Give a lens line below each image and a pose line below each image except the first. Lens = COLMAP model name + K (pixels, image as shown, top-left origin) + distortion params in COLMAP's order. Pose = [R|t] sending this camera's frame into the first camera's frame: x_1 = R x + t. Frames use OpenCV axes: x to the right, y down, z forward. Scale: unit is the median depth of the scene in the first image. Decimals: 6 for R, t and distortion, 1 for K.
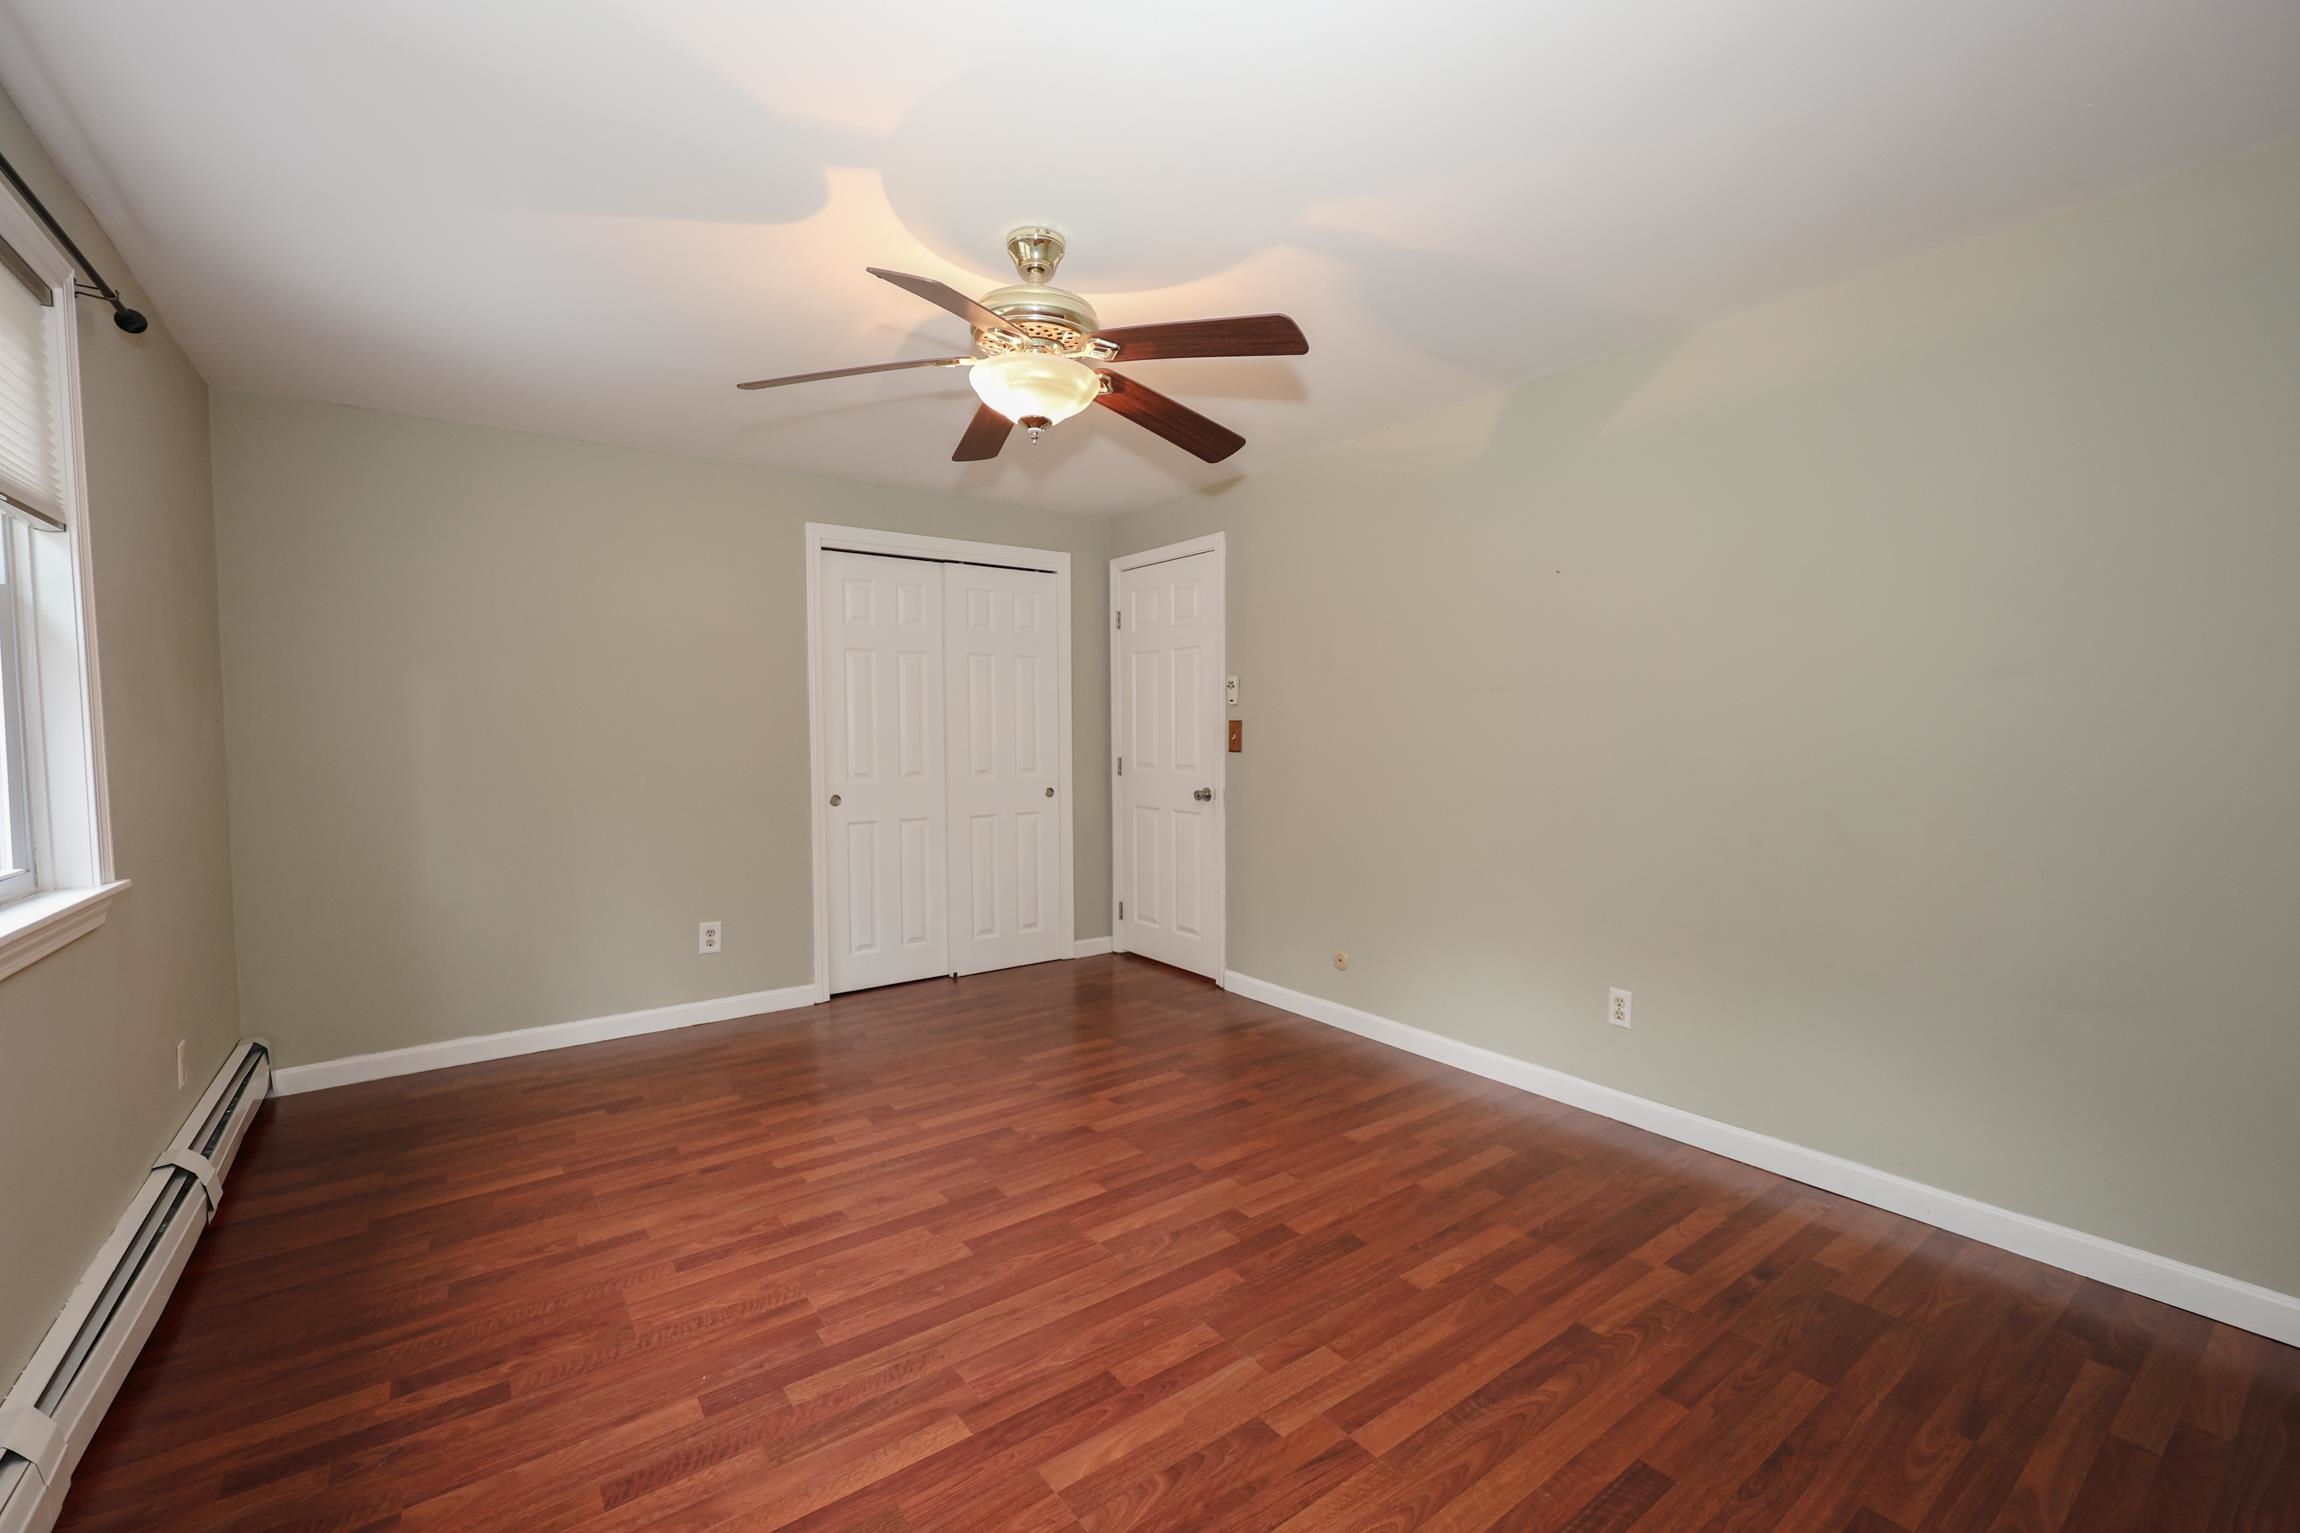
lens RADIAL K [[947.0, 0, 1150.0], [0, 947.0, 766.5], [0, 0, 1]] dist [0.005690, 0.000542]
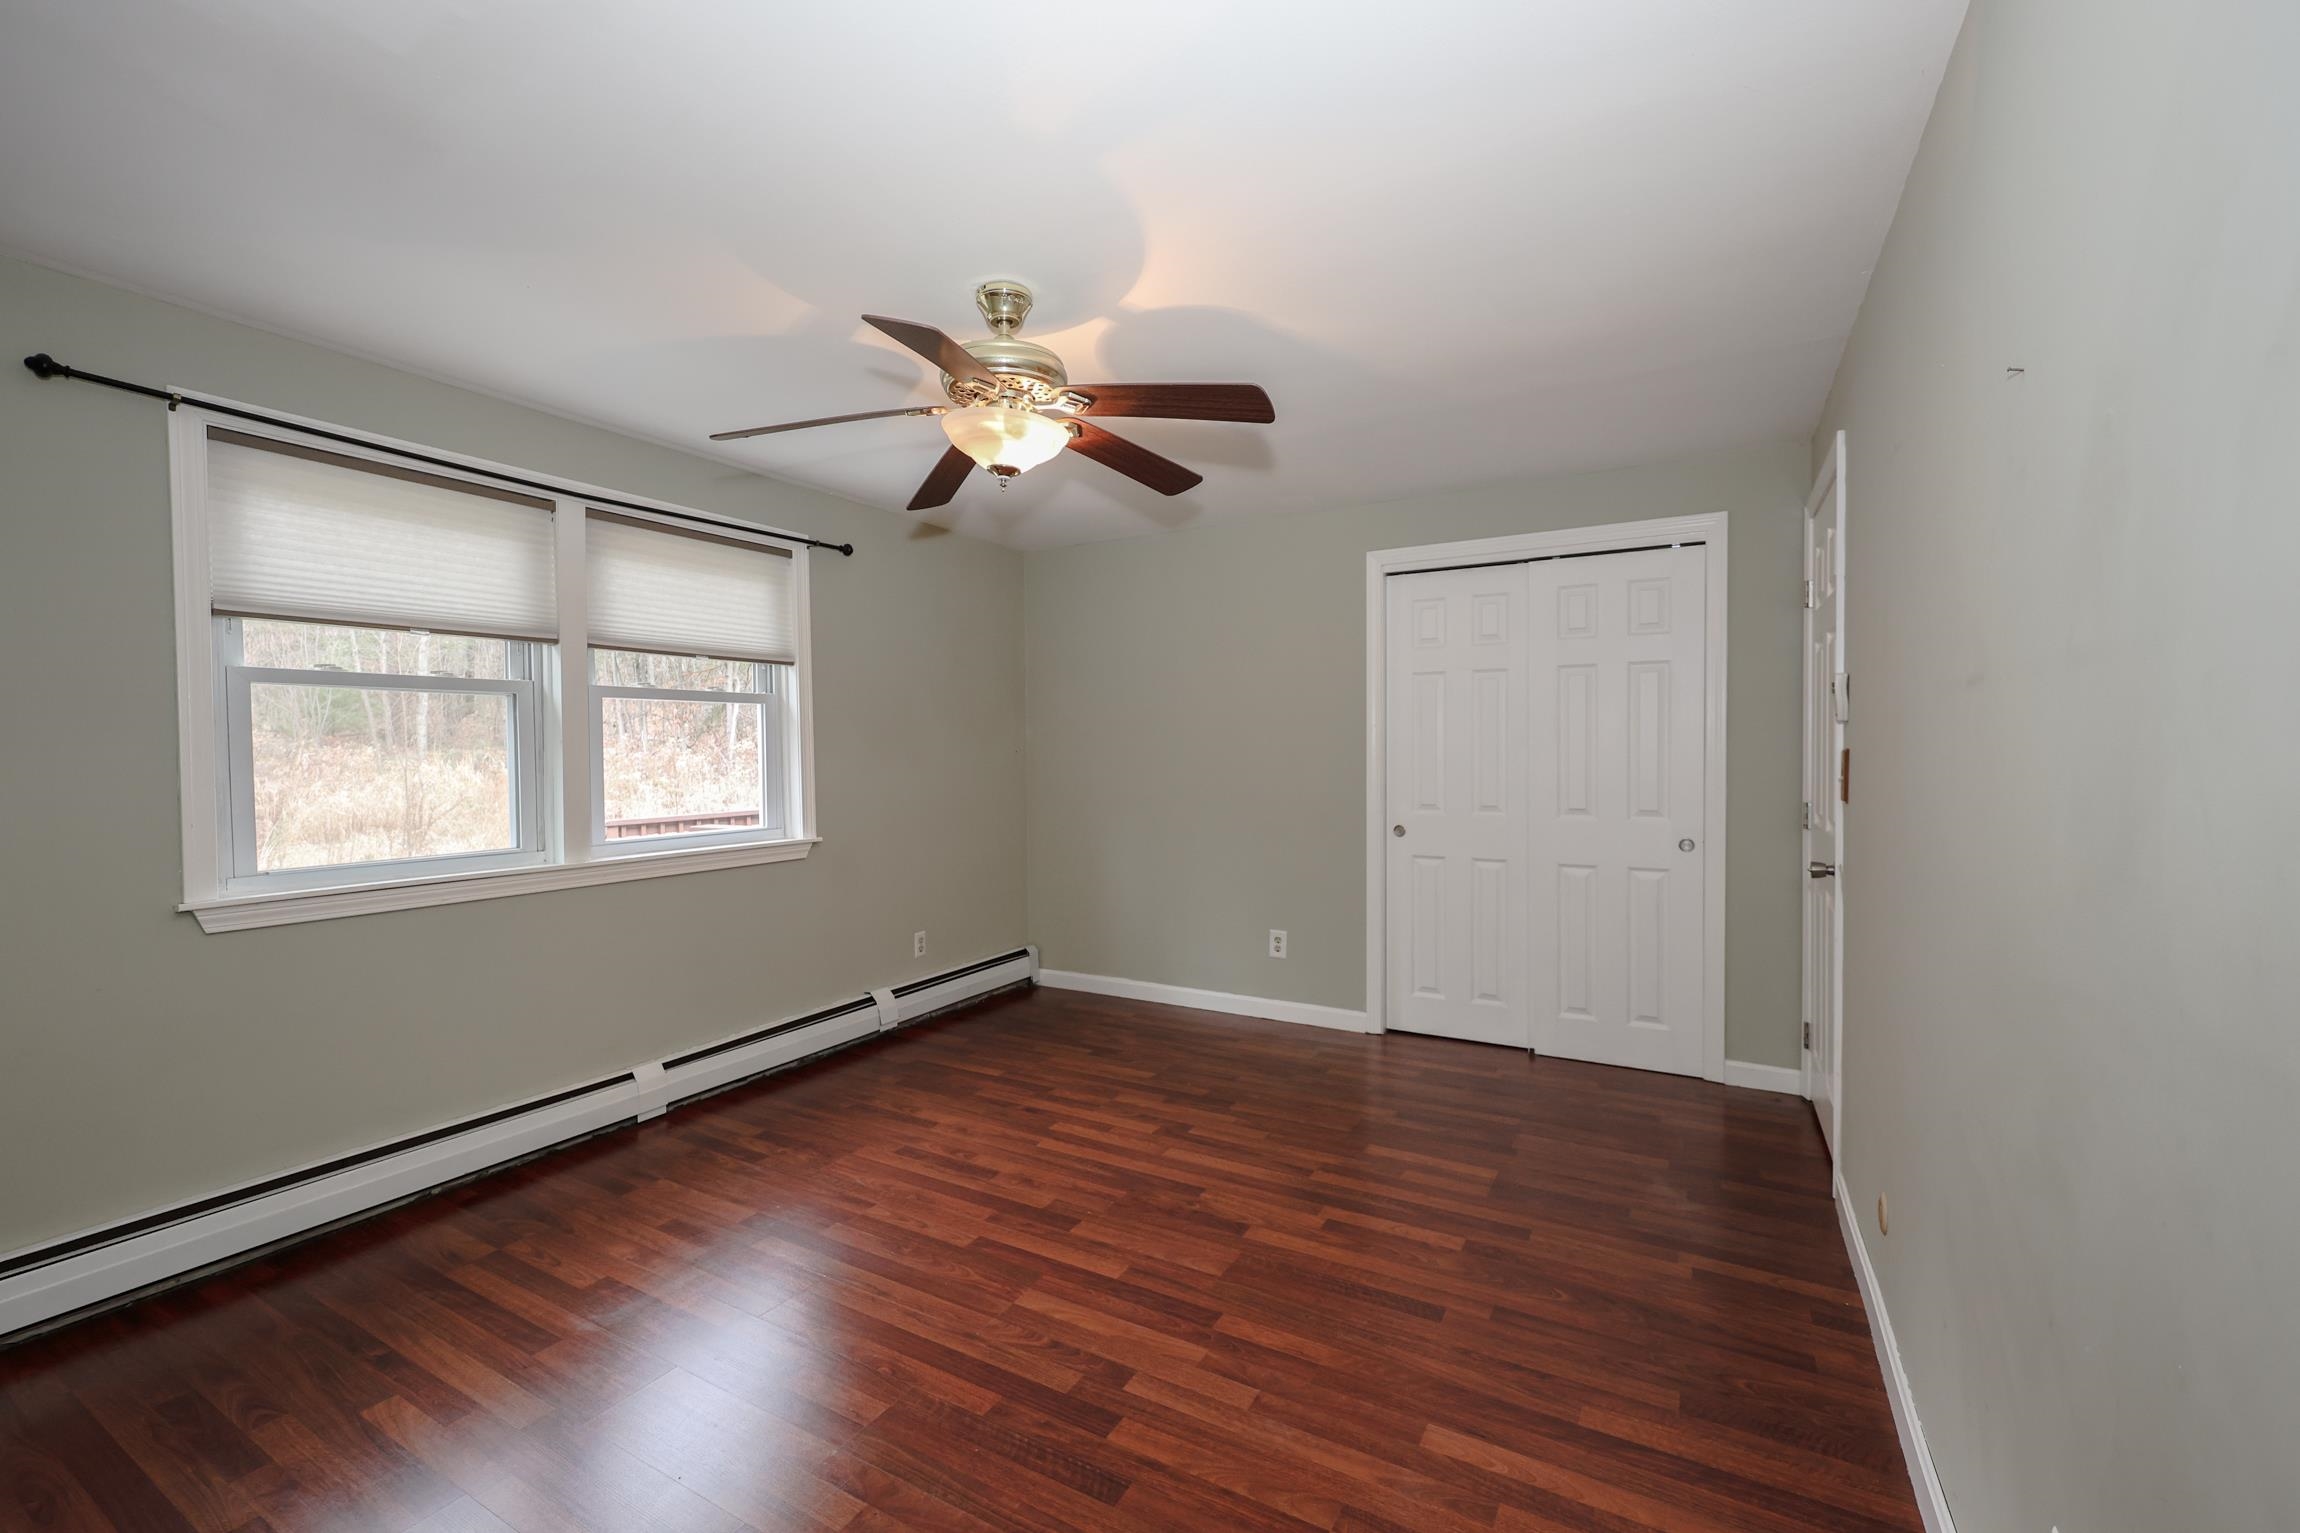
lens RADIAL K [[947.0, 0, 1150.0], [0, 947.0, 766.5], [0, 0, 1]] dist [0.005690, 0.000542]
pose [[0.415128, 0.018032, -0.909584, 0.717270], [-0.032981, 0.999445, 0.004761, -0.042355], [0.909165, 0.028023, 0.415492, 0.585462]]
